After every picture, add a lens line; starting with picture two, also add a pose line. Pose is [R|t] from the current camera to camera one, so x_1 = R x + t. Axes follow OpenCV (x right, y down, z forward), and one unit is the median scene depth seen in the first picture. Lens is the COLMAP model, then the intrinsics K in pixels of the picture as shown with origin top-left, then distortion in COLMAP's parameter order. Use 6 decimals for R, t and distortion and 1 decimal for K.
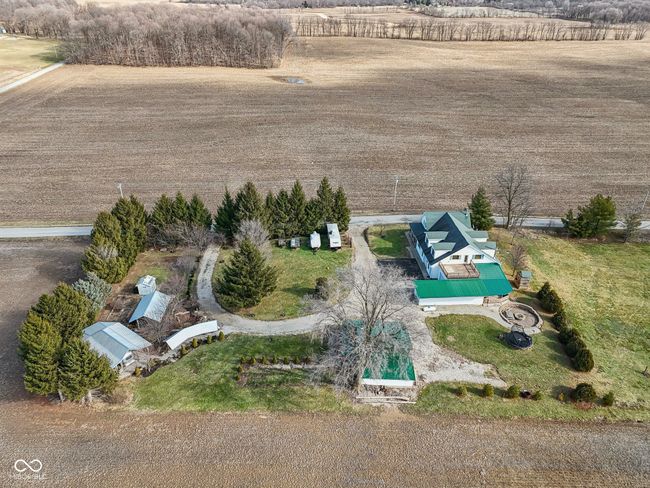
lens RADIAL K [[459.6, 0, 331.5], [0, 459.6, 244.0], [0, 0, 1]] dist [0.090668, -0.083698]
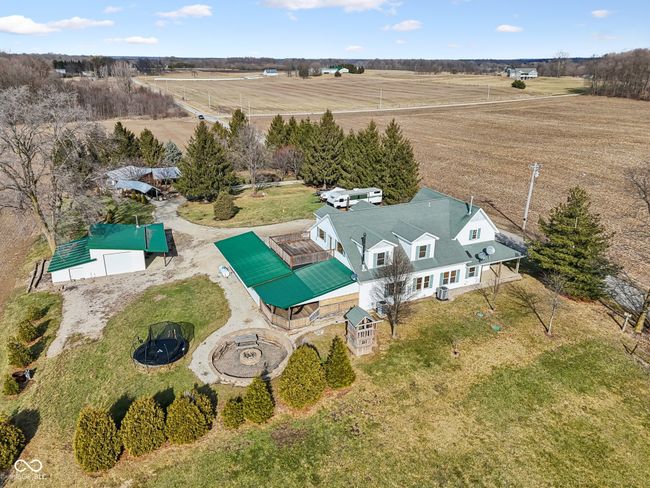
lens RADIAL K [[477.0, 0, 327.3], [0, 477.0, 242.3], [0, 0, 1]] dist [0.084004, -0.072120]
pose [[0.368629, 0.325543, -0.870709, 0.732493], [-0.454116, 0.880363, 0.136895, -0.040948], [0.811105, 0.344940, 0.472361, 0.715594]]
